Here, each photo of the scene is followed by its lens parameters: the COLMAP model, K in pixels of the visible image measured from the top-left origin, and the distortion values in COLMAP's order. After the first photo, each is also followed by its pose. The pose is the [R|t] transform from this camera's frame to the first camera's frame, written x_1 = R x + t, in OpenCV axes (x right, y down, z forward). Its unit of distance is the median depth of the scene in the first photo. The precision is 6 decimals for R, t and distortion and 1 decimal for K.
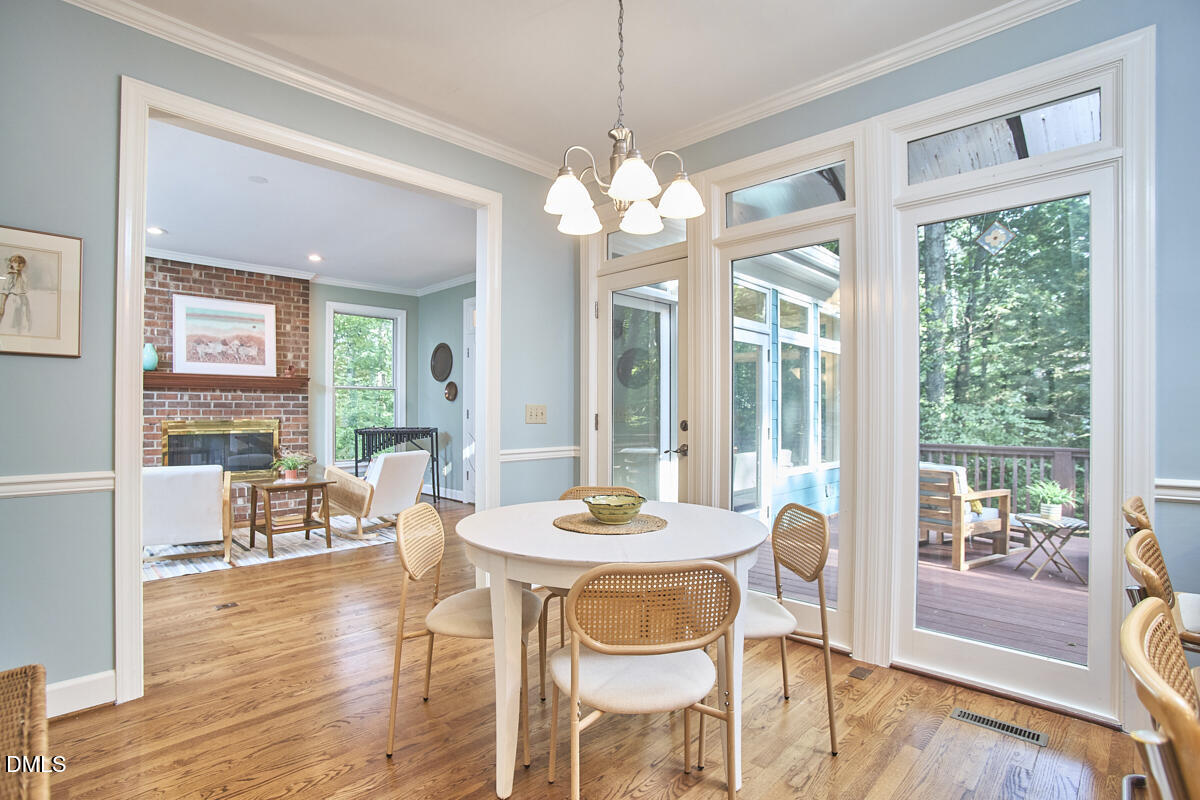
lens RADIAL K [[597.9, 0, 598.4], [0, 597.9, 406.3], [0, 0, 1]] dist [-0.075024, 0.027938]
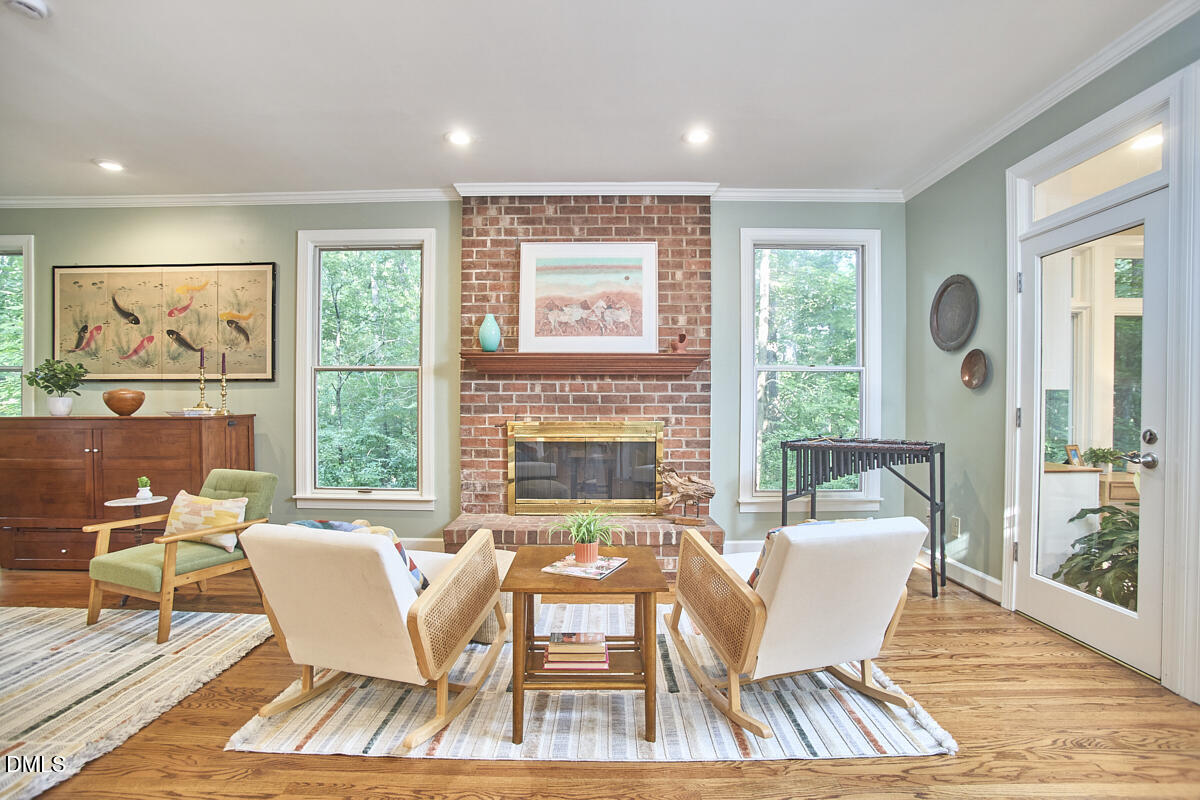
lens RADIAL K [[563.3, 0, 602.8], [0, 563.3, 408.1], [0, 0, 1]] dist [-0.067117, 0.000130]
pose [[0.684261, 0.006573, -0.729208, -0.158172], [0.002602, 0.999931, 0.011456, 0.000973], [0.729233, -0.009736, 0.684196, 0.572625]]
